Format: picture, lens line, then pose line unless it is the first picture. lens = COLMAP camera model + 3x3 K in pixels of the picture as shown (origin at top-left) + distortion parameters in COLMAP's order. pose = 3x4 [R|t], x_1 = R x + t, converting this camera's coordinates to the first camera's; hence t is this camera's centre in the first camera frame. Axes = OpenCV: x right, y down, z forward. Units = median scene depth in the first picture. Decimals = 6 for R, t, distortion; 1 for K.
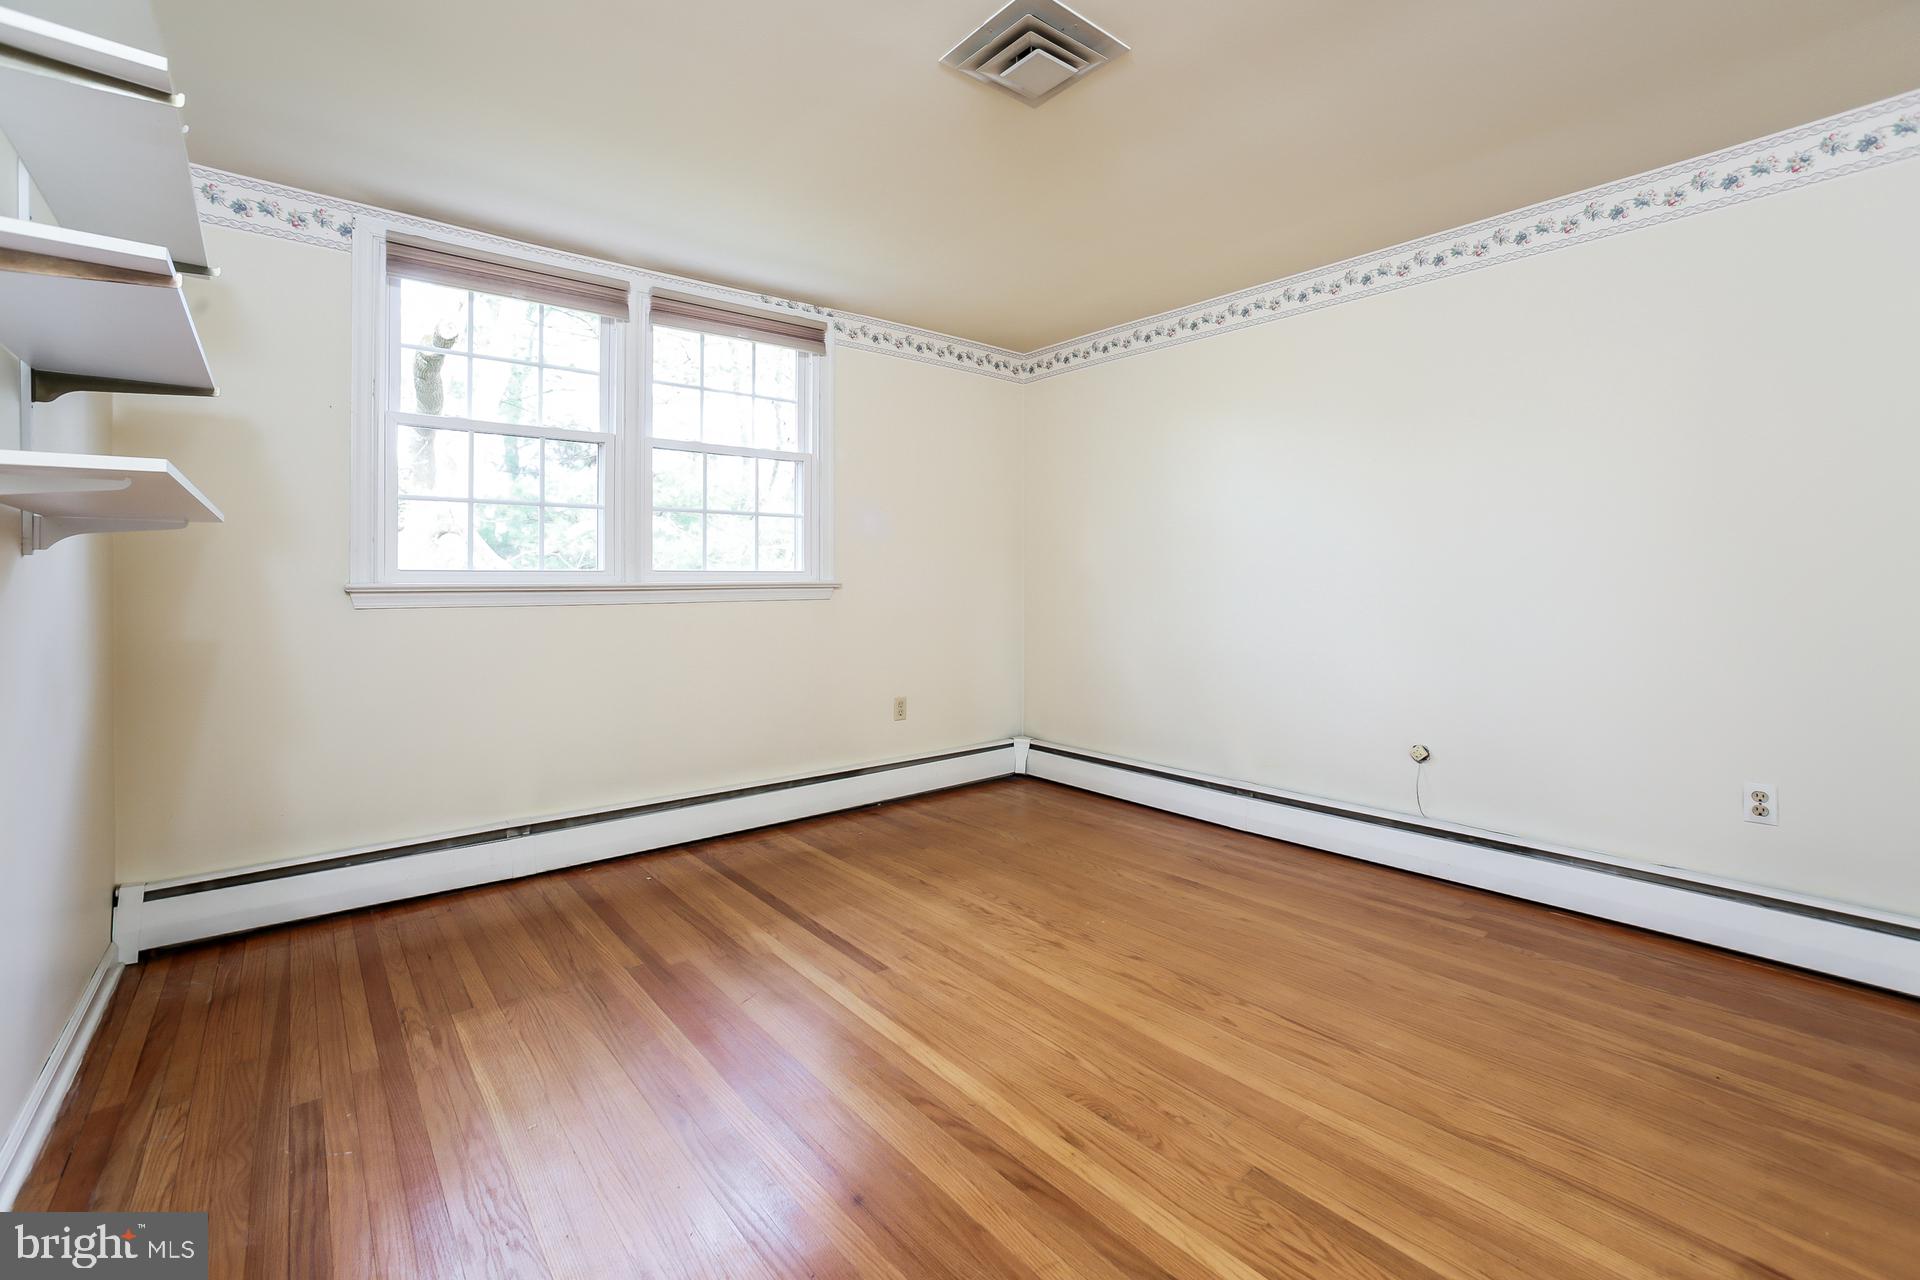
lens RADIAL K [[805.5, 0, 949.0], [0, 805.5, 613.9], [0, 0, 1]] dist [-0.051549, 0.021075]
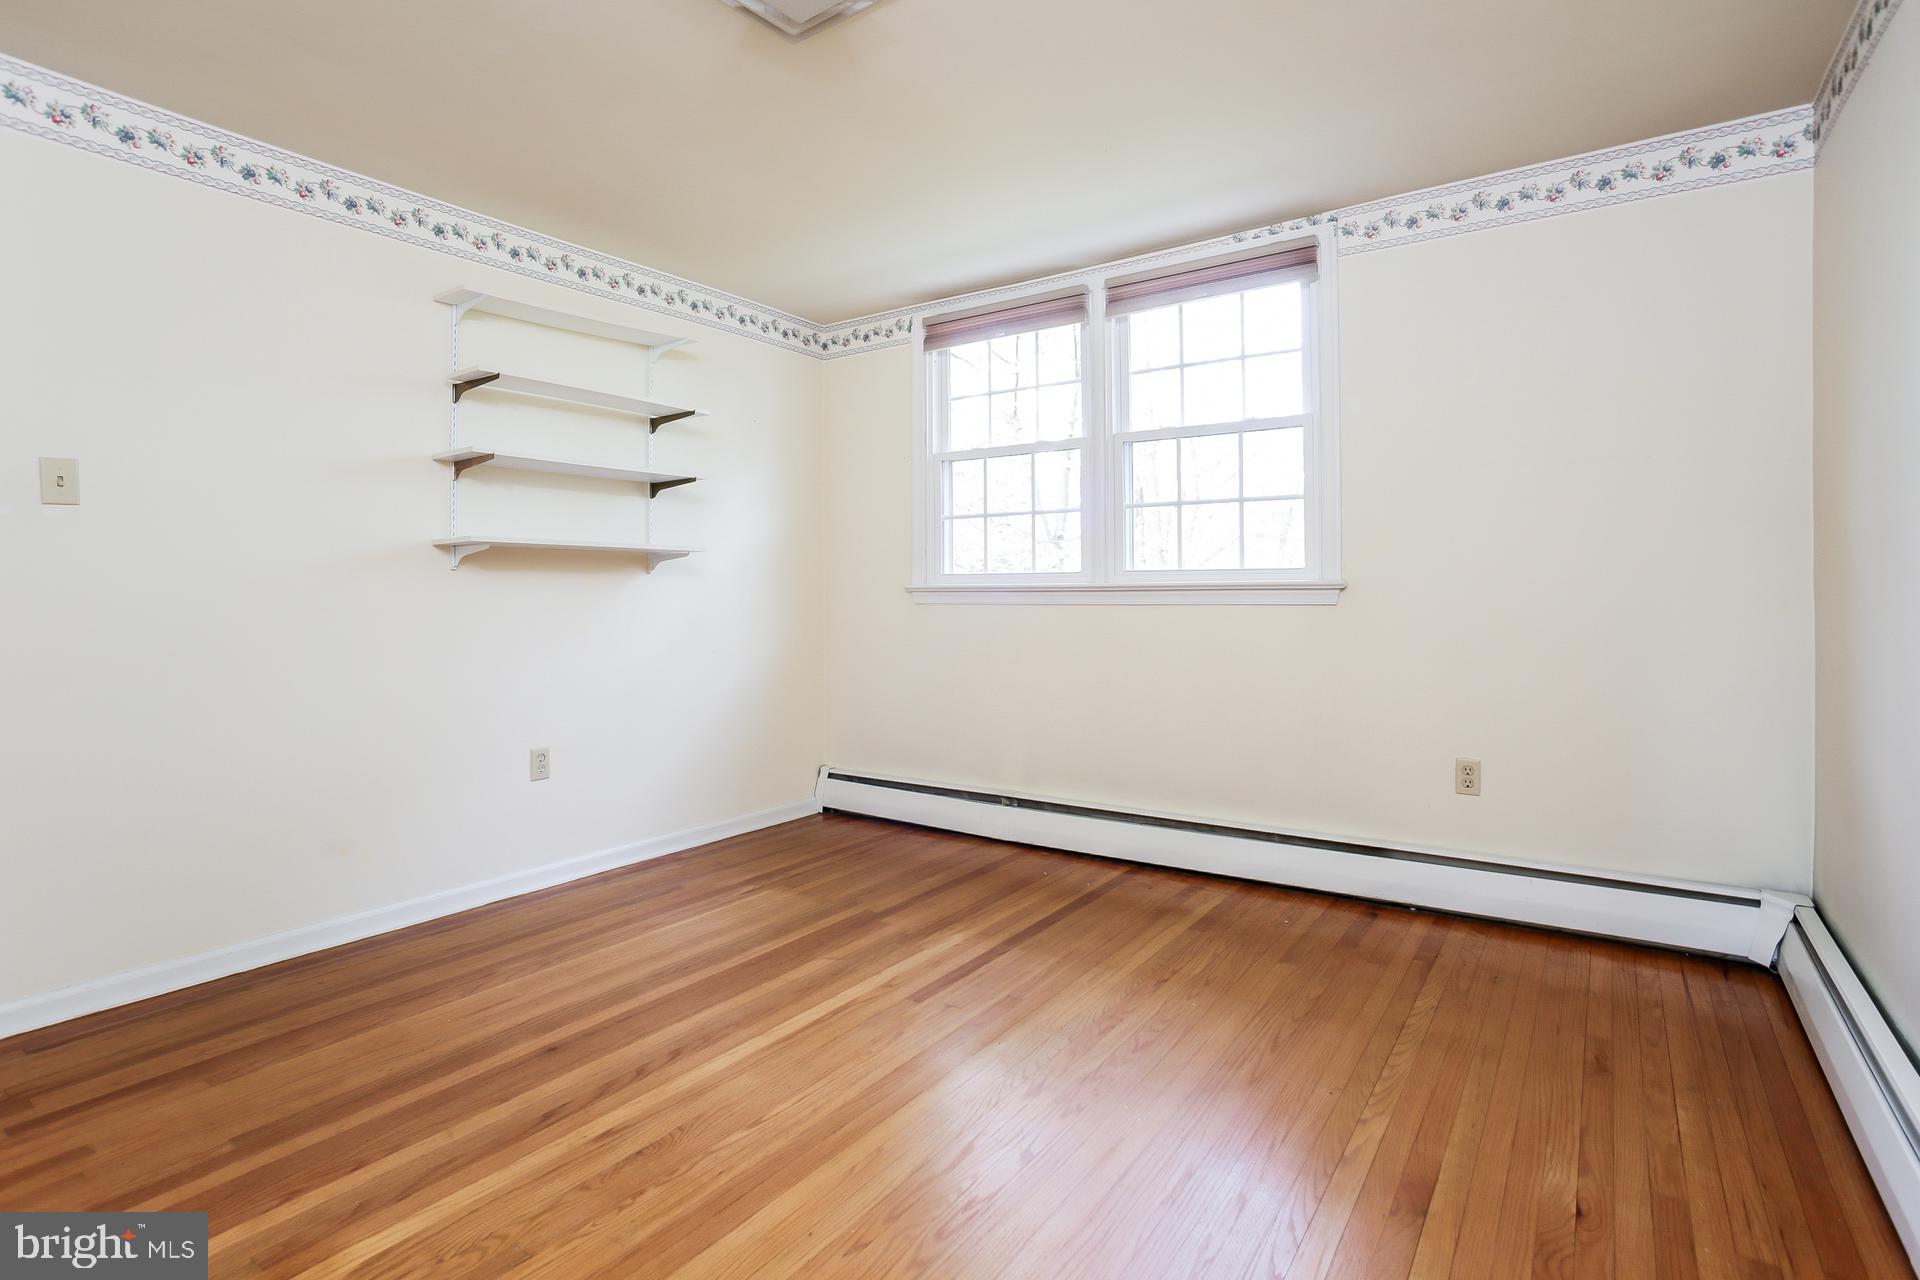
lens RADIAL K [[907.2, 0, 958.7], [0, 907.2, 620.0], [0, 0, 1]] dist [-0.061527, 0.034665]
pose [[0.296478, 0.035636, -0.954375, 0.719088], [-0.030446, 0.999148, 0.027850, -0.022532], [0.954554, 0.020800, 0.297310, 0.571735]]
